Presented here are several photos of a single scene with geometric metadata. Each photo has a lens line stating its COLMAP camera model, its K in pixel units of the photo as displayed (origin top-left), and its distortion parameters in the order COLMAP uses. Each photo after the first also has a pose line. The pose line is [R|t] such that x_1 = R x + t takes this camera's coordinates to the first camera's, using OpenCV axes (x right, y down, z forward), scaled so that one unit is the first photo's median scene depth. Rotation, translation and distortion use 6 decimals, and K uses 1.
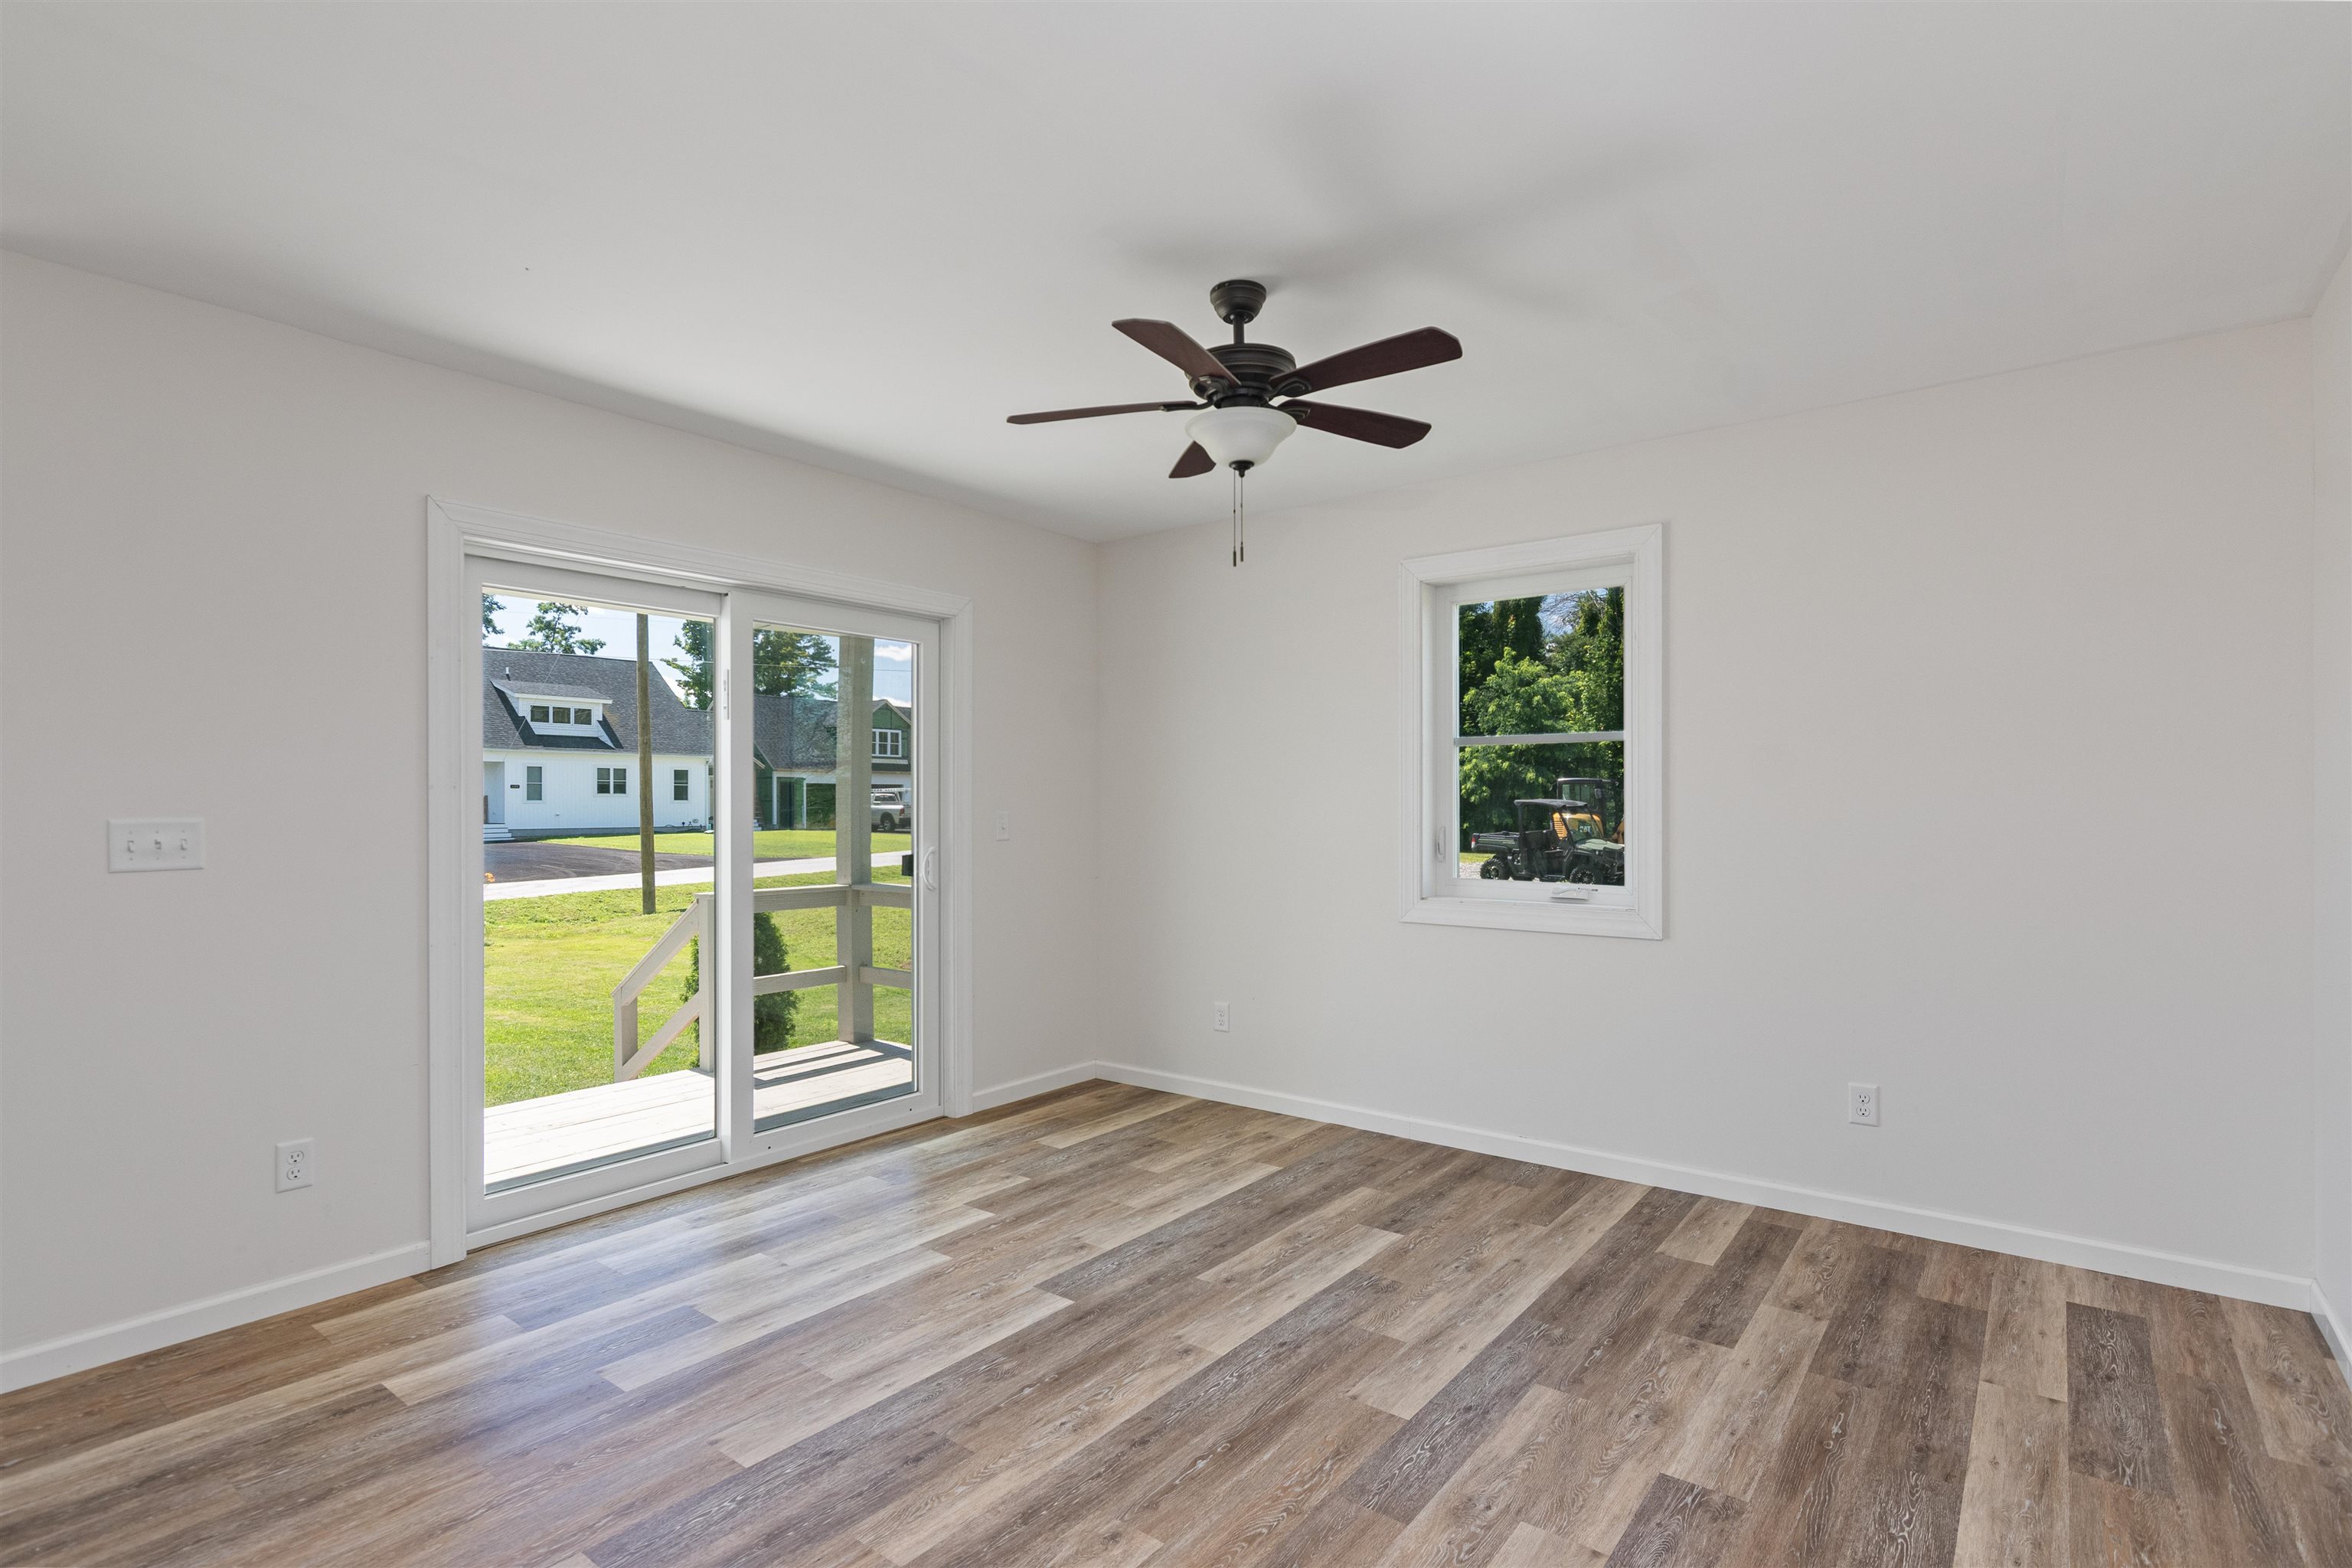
lens RADIAL K [[1150.6, 0, 1176.0], [0, 1150.6, 784.0], [0, 0, 1]] dist [0.000464, 0.001115]
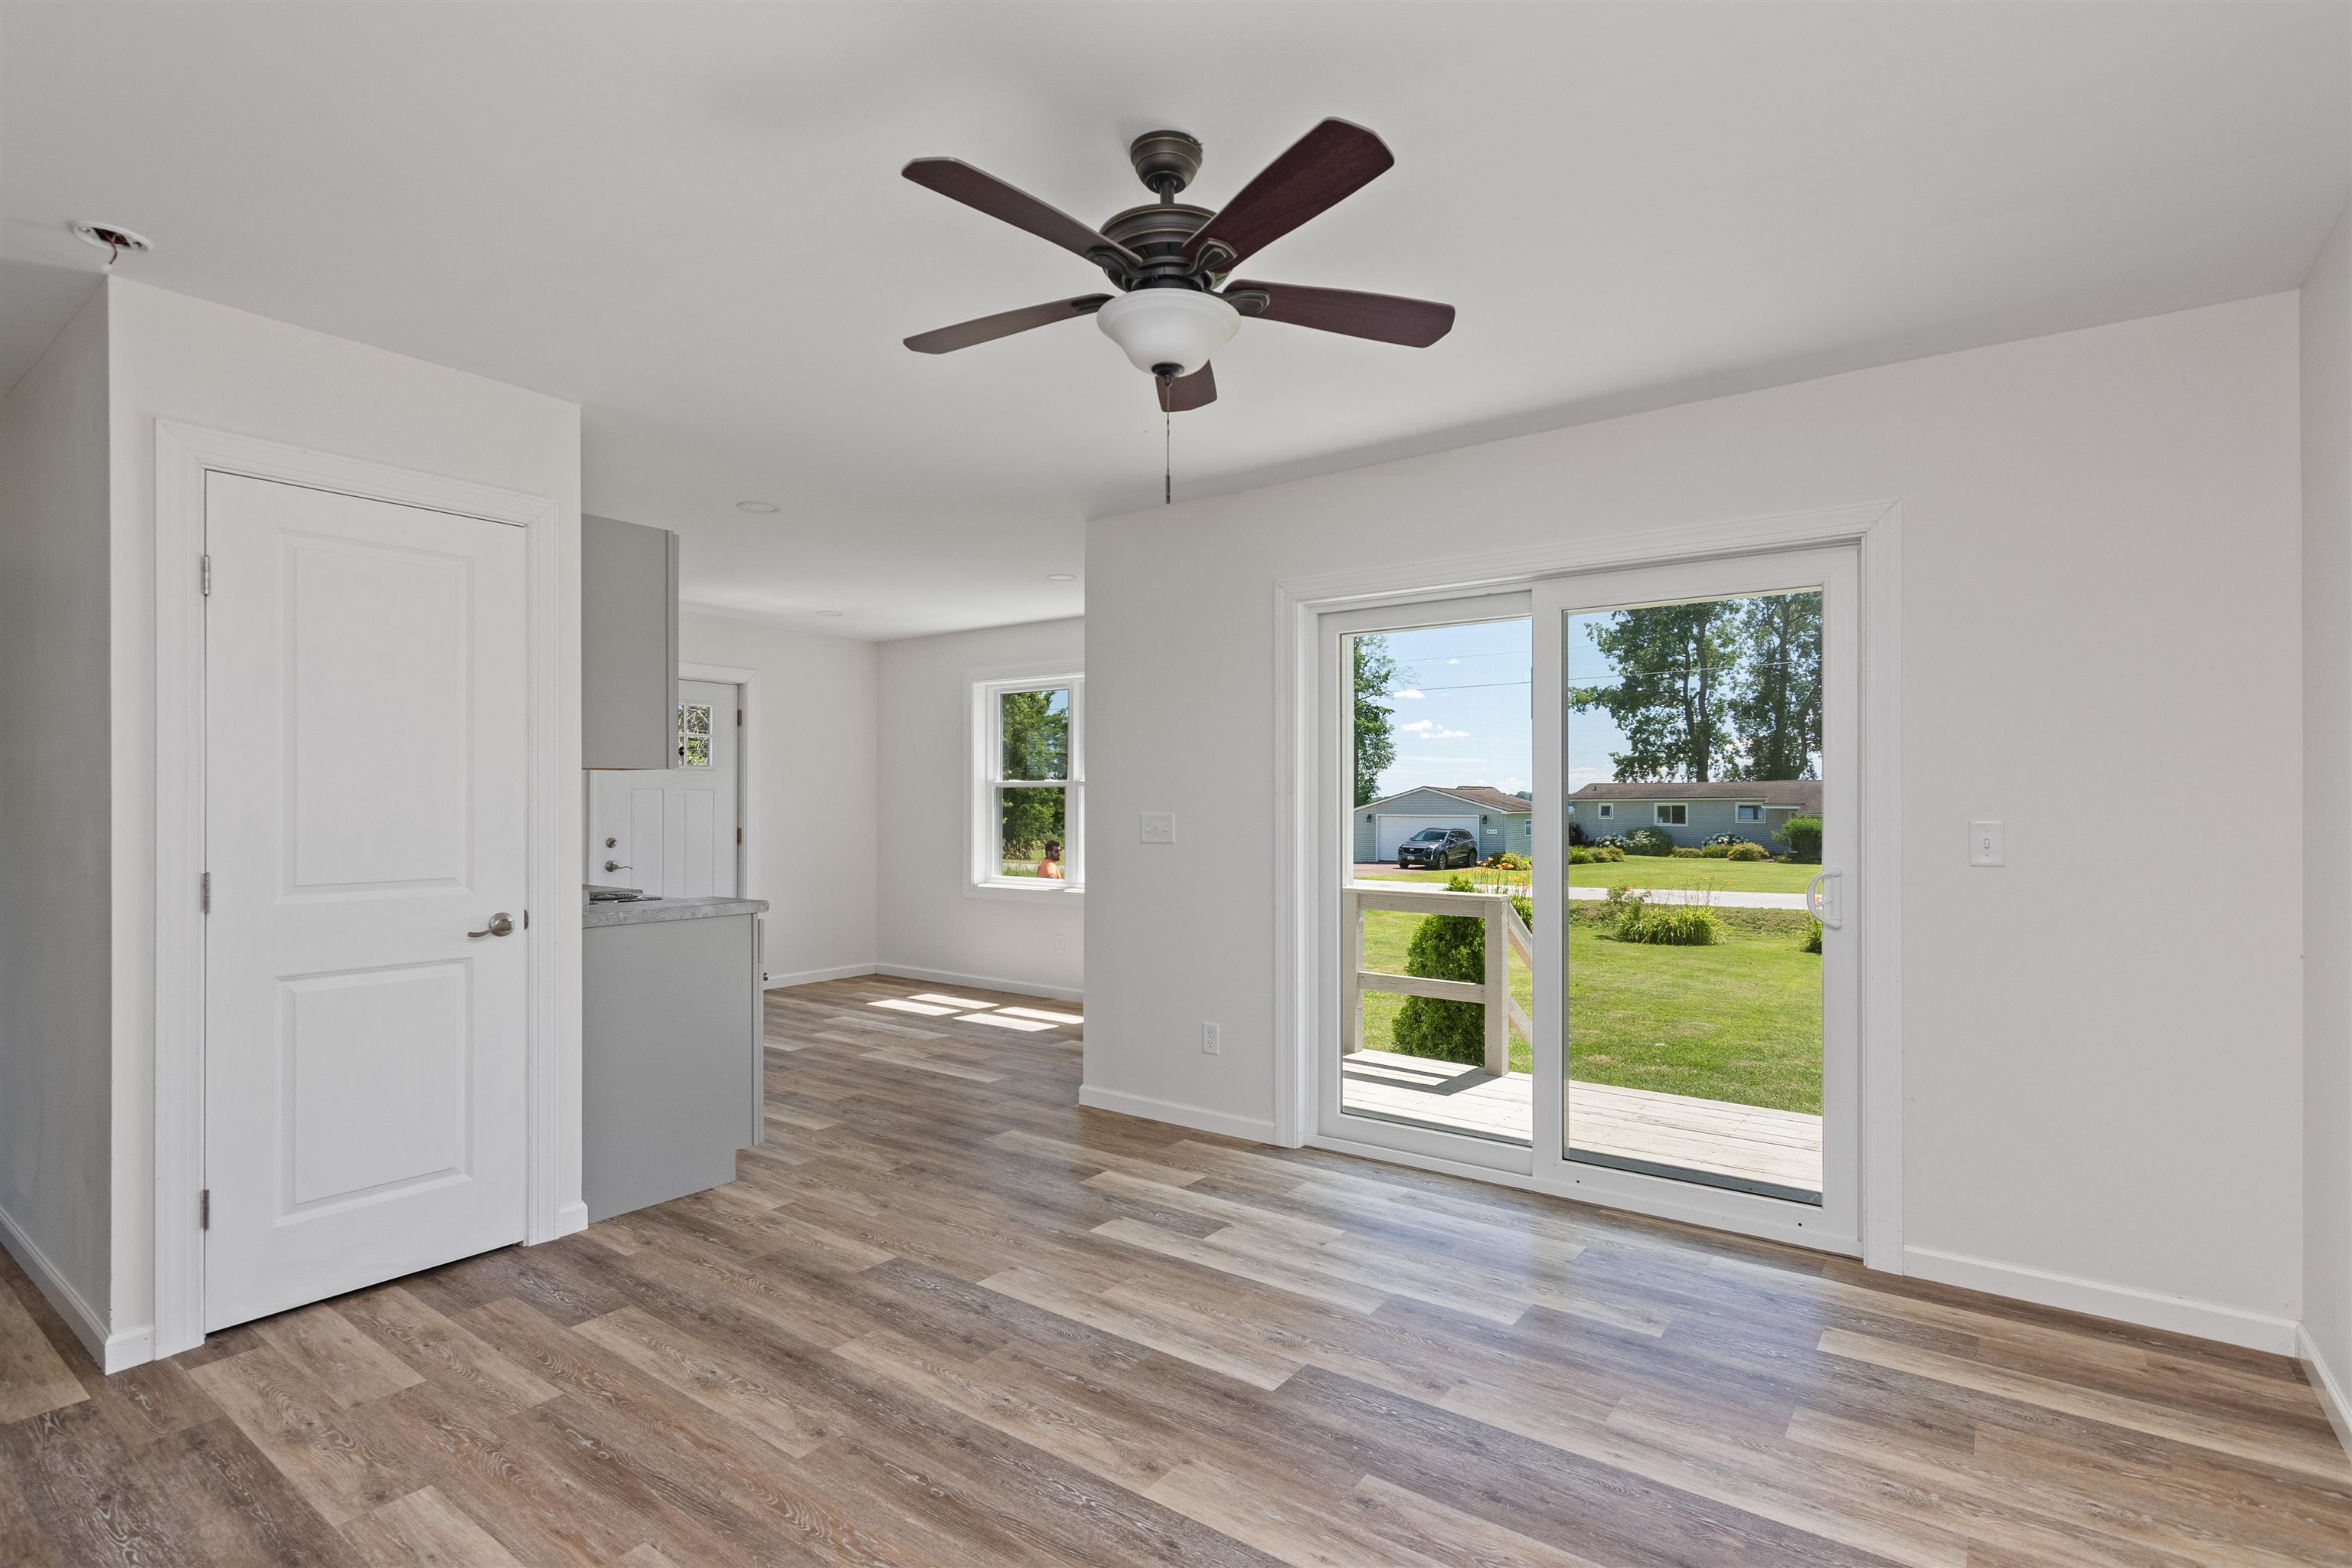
lens RADIAL K [[1138.0, 0, 1167.3], [0, 1138.0, 796.6], [0, 0, 1]] dist [-0.000004, 0.000498]
pose [[0.015678, -0.004678, -0.999866, 0.614090], [0.015329, 0.999873, -0.004437, 0.009844], [0.999760, -0.015257, 0.015748, 0.743584]]
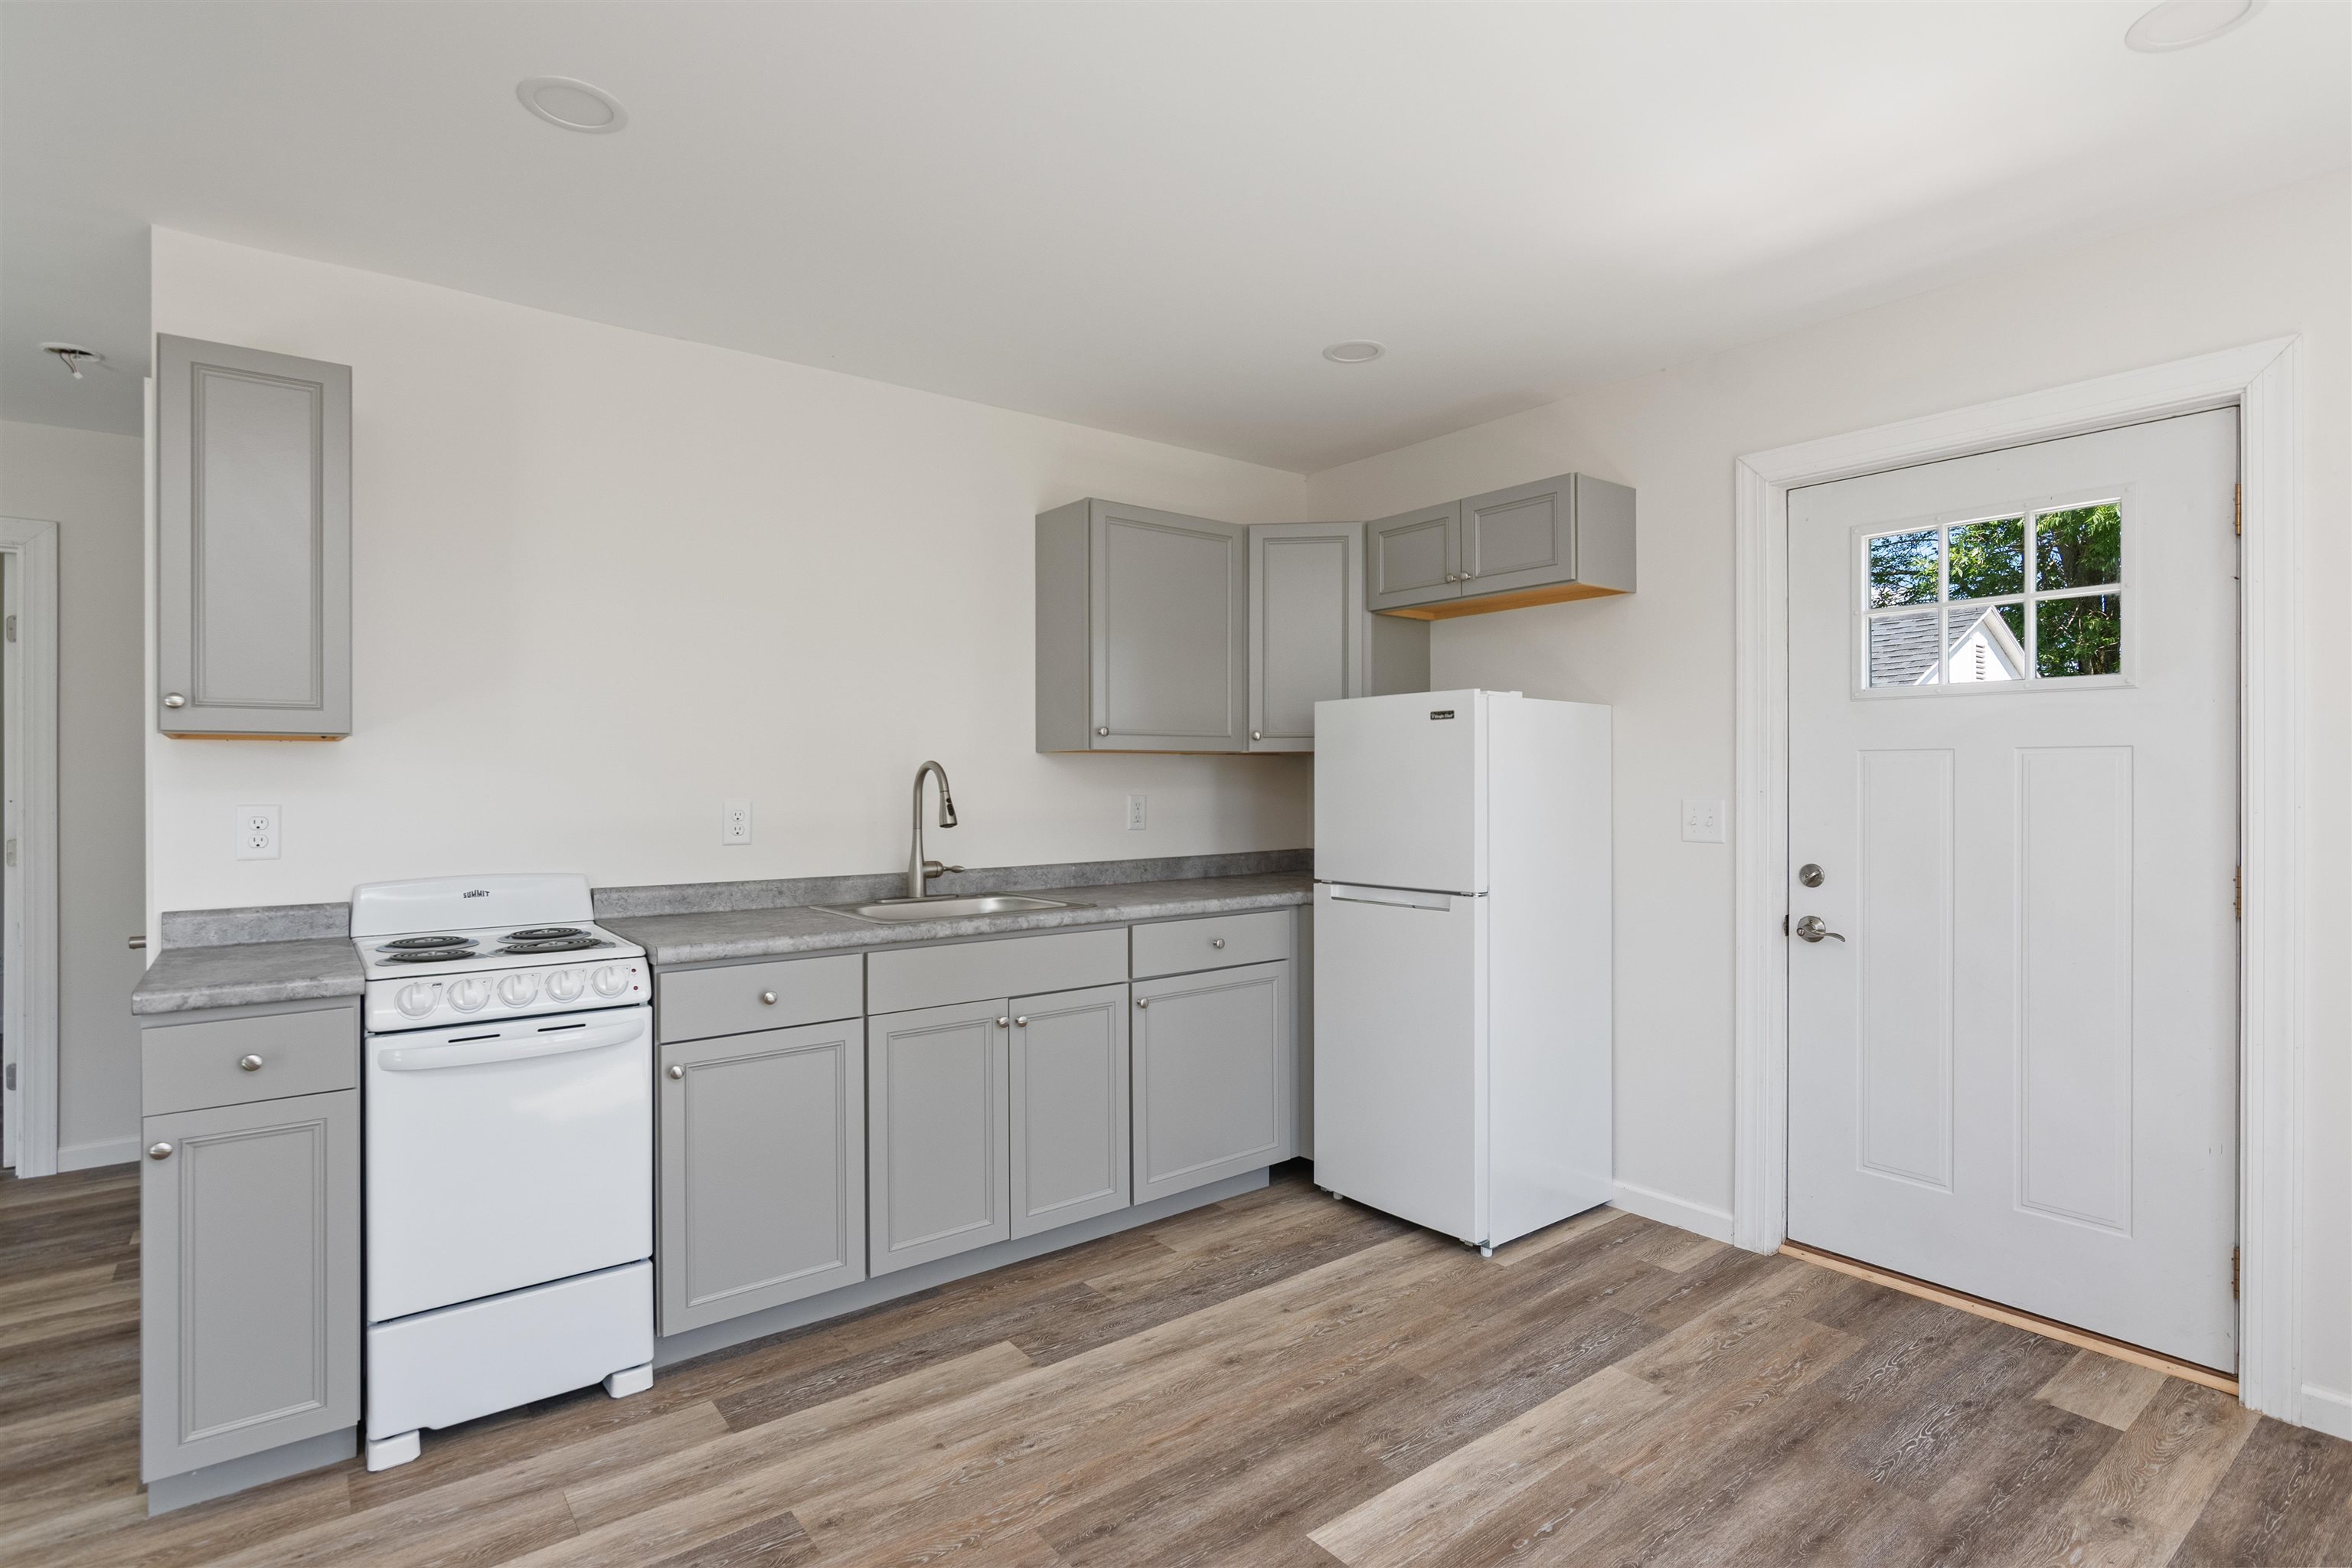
lens RADIAL K [[1155.7, 0, 1176.0], [0, 1155.7, 784.0], [0, 0, 1]] dist [-0.002434, -0.000203]
pose [[-0.968749, 0.001089, 0.248039, -1.094157], [-0.001481, 0.999947, -0.010174, 0.006782], [-0.248037, -0.010223, -0.968697, 0.776047]]
